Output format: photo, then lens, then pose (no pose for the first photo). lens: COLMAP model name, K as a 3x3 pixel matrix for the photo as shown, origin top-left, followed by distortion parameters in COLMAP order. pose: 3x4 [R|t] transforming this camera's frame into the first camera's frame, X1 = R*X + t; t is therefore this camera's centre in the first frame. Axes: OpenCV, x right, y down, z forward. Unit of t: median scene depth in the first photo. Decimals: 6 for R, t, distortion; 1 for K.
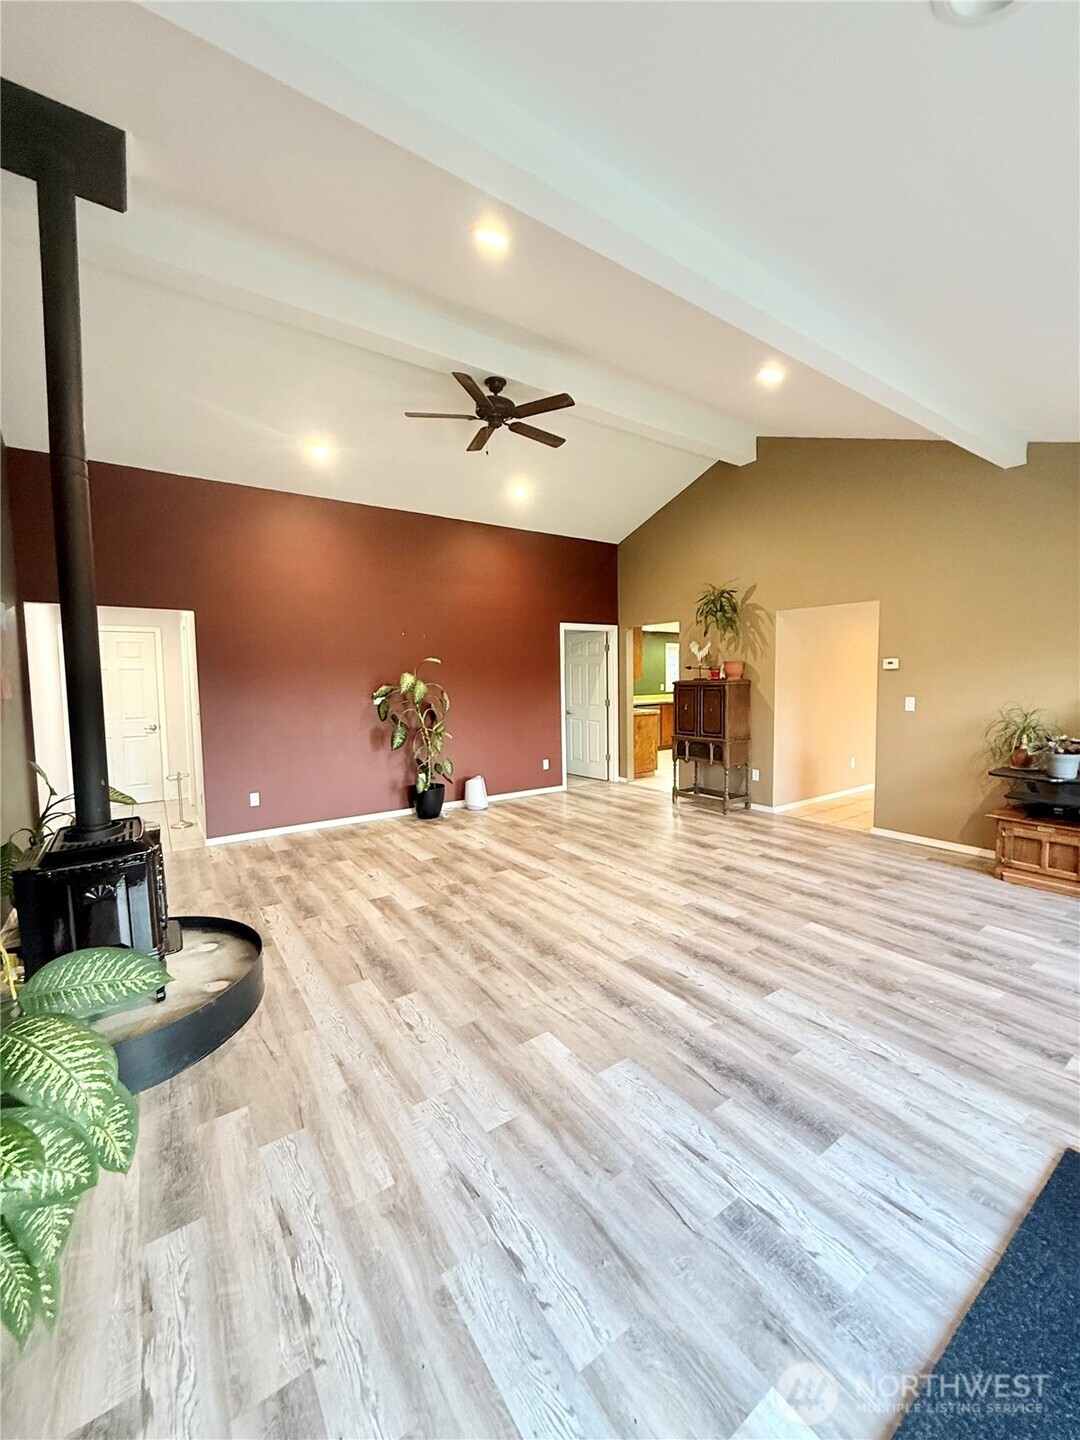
lens RADIAL K [[572.5, 0, 538.7], [0, 572.5, 722.5], [0, 0, 1]] dist [0.000263, -0.000589]
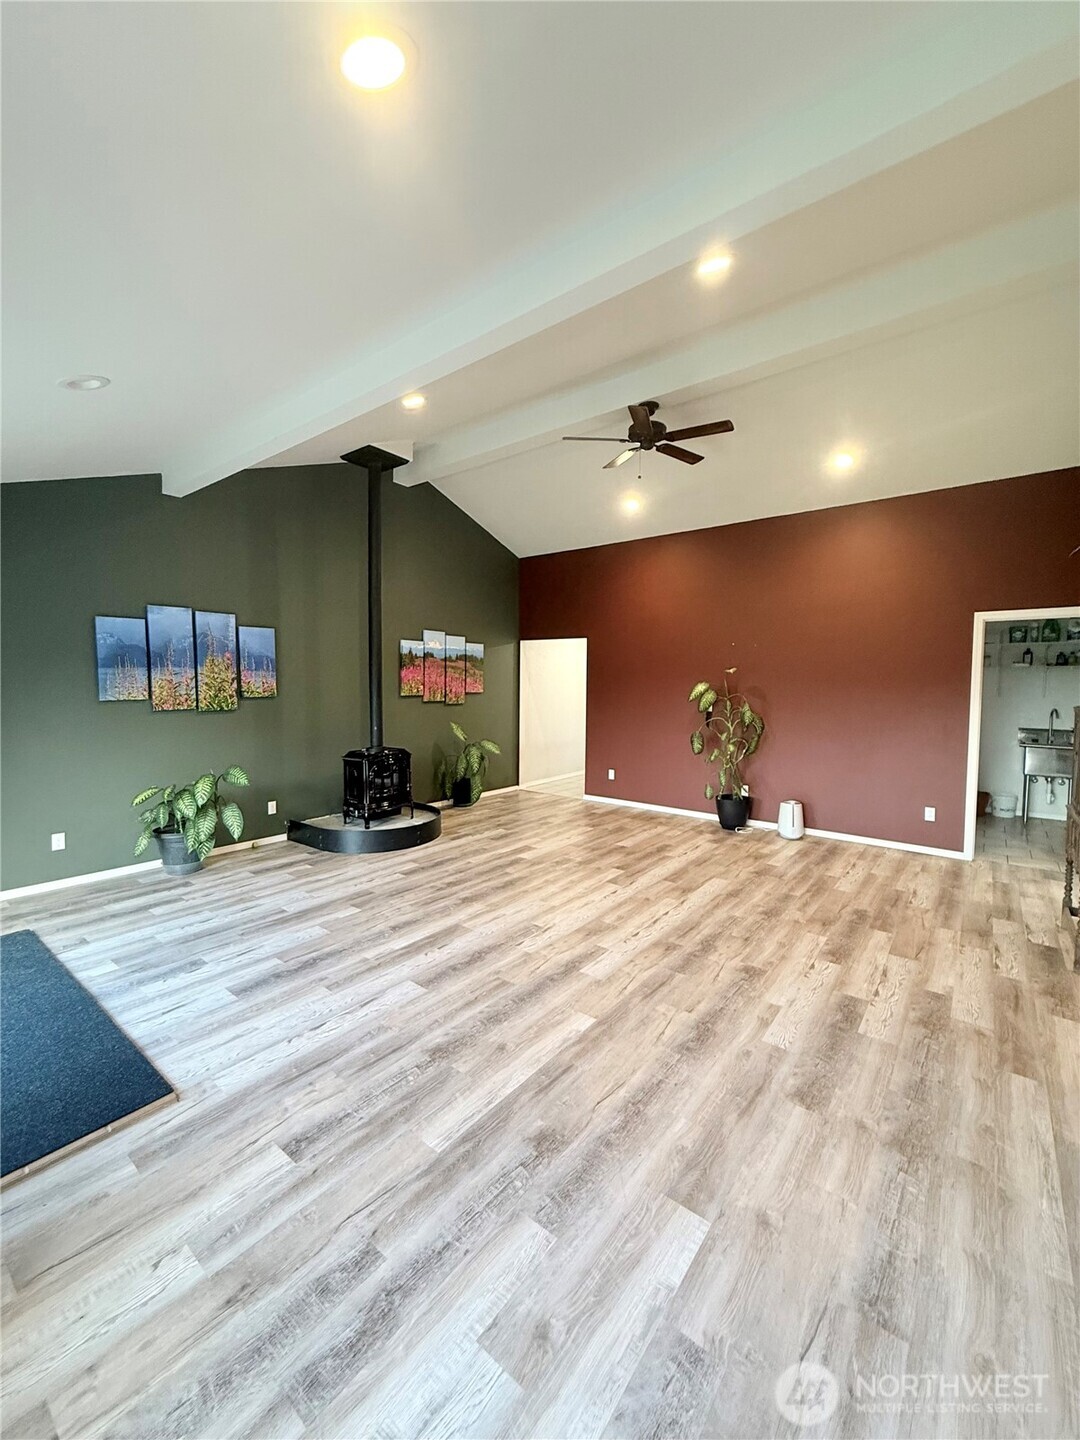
lens RADIAL K [[572.5, 0, 540.1], [0, 572.5, 715.8], [0, 0, 1]] dist [0.000263, -0.000589]
pose [[0.294990, 0.070826, -0.952872, 1.123257], [-0.092194, 0.994706, 0.045395, -0.074472], [0.951042, 0.074458, 0.299958, 0.662038]]
